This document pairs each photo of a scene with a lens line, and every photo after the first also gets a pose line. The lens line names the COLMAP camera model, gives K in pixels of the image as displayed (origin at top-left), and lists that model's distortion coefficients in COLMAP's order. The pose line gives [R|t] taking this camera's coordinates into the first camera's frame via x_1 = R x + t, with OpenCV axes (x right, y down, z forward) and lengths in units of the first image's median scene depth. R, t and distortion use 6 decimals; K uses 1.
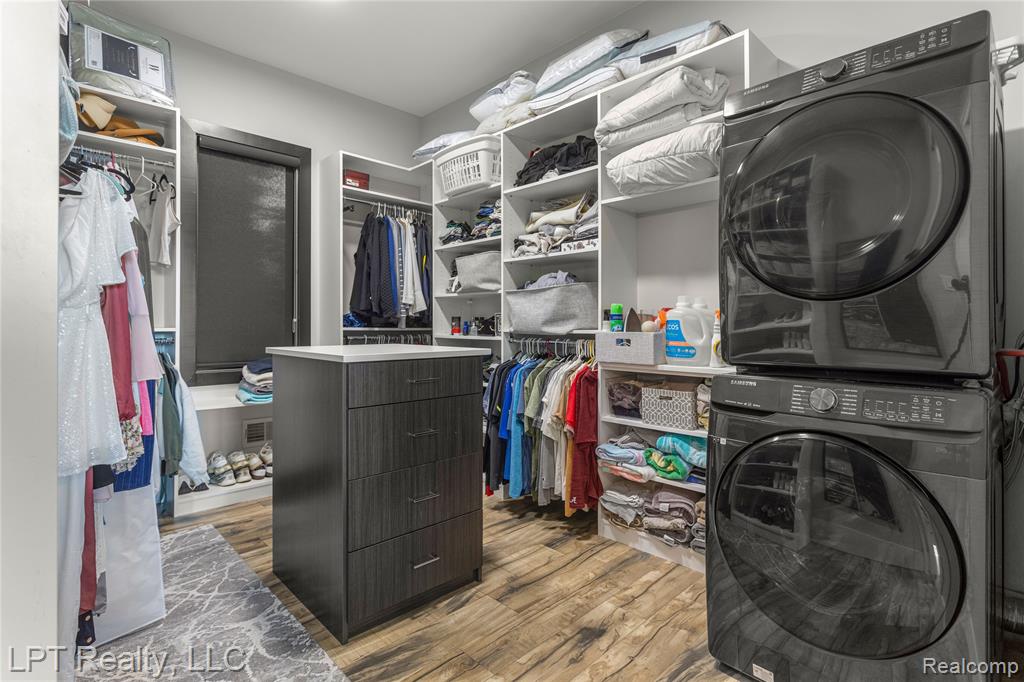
lens RADIAL K [[487.9, 0, 521.9], [0, 487.9, 334.5], [0, 0, 1]] dist [0.020430, -0.000434]
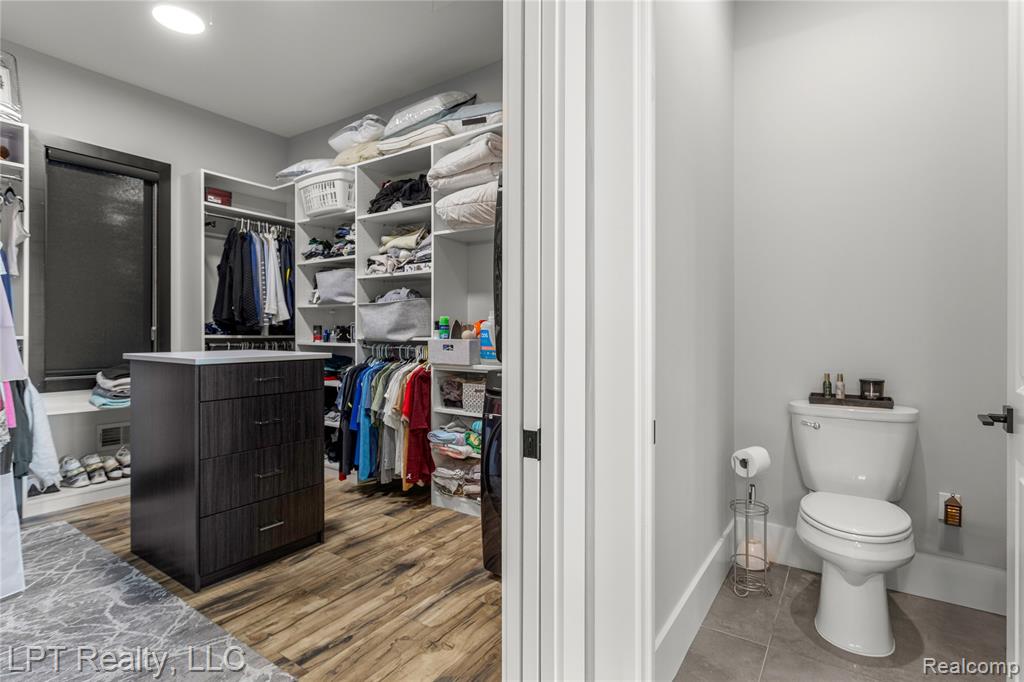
lens RADIAL K [[487.9, 0, 506.6], [0, 487.9, 339.7], [0, 0, 1]] dist [0.020430, -0.000434]
pose [[0.983175, -0.002145, 0.182656, 0.113160], [0.002460, 0.999996, -0.001498, -0.001341], [-0.182652, 0.001922, 0.983176, -0.230132]]
